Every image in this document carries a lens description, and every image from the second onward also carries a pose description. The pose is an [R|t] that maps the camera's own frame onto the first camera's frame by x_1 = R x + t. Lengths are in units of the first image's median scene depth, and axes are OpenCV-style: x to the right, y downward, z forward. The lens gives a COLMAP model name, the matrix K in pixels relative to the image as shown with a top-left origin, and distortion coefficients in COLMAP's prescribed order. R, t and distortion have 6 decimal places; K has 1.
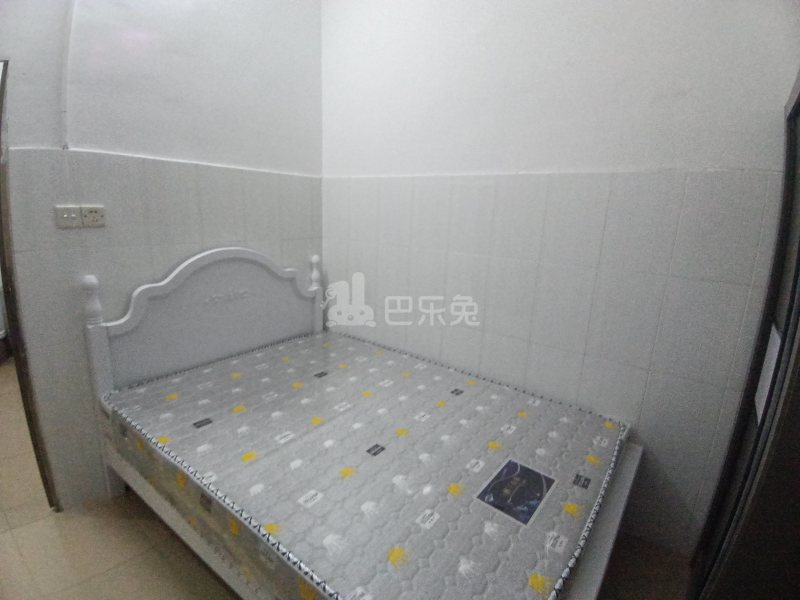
lens RADIAL K [[398.4, 0, 403.0], [0, 398.4, 298.1], [0, 0, 1]] dist [-0.019435, -0.001029]
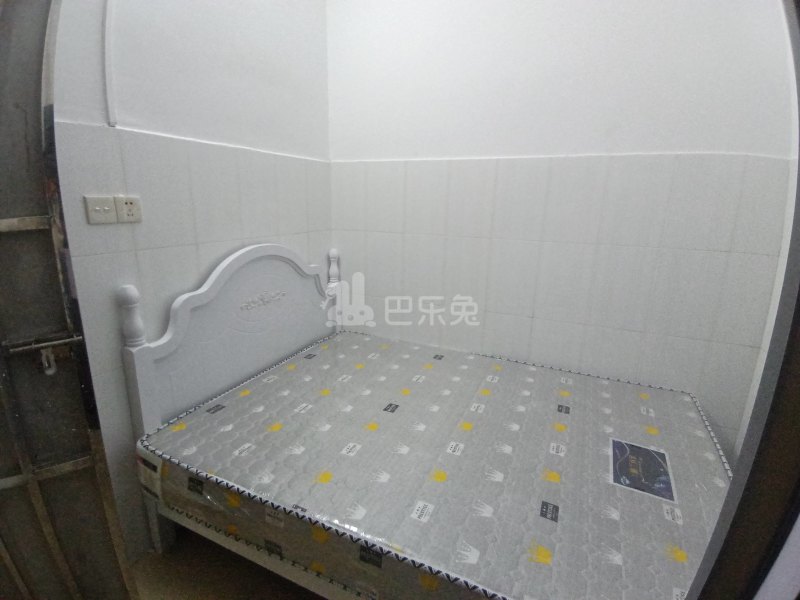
lens RADIAL K [[398.4, 0, 400.3], [0, 398.4, 303.1], [0, 0, 1]] dist [-0.019435, -0.001029]
pose [[0.977616, -0.071702, 0.197800, -0.388263], [0.063523, 0.996854, 0.047396, -0.023334], [-0.200577, -0.033771, 0.979096, 0.111955]]
